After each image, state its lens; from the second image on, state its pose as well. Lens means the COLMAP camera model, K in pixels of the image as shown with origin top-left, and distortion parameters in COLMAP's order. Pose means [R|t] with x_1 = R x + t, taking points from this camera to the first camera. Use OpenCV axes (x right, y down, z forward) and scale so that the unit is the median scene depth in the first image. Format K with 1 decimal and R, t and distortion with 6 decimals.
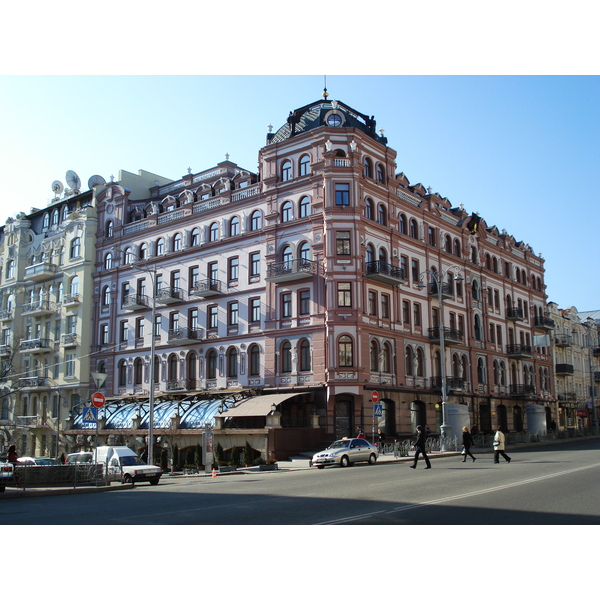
lens RADIAL K [[669.4, 0, 300.5], [0, 669.4, 301.9], [0, 0, 1]] dist [-0.082275, 0.000000]
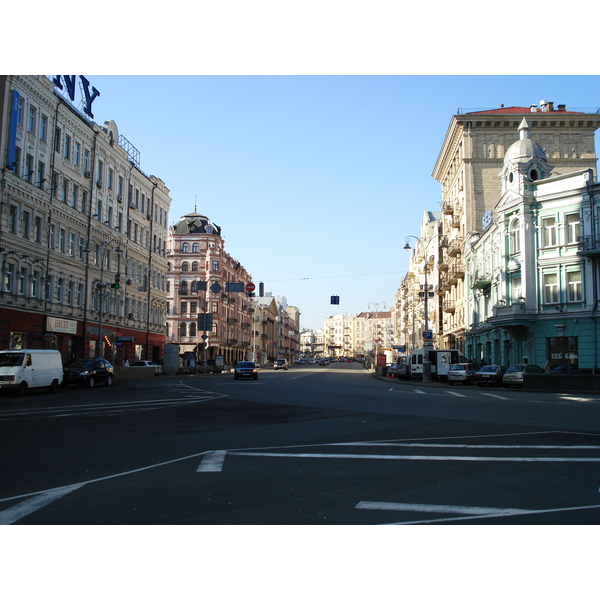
lens RADIAL K [[669.4, 0, 299.9], [0, 669.4, 300.4], [0, 0, 1]] dist [-0.082275, 0.000000]
pose [[0.823989, 0.069779, 0.562293, -1.012313], [-0.118794, 0.991607, 0.051026, -0.188467], [-0.554013, -0.108841, 0.825362, -1.167554]]
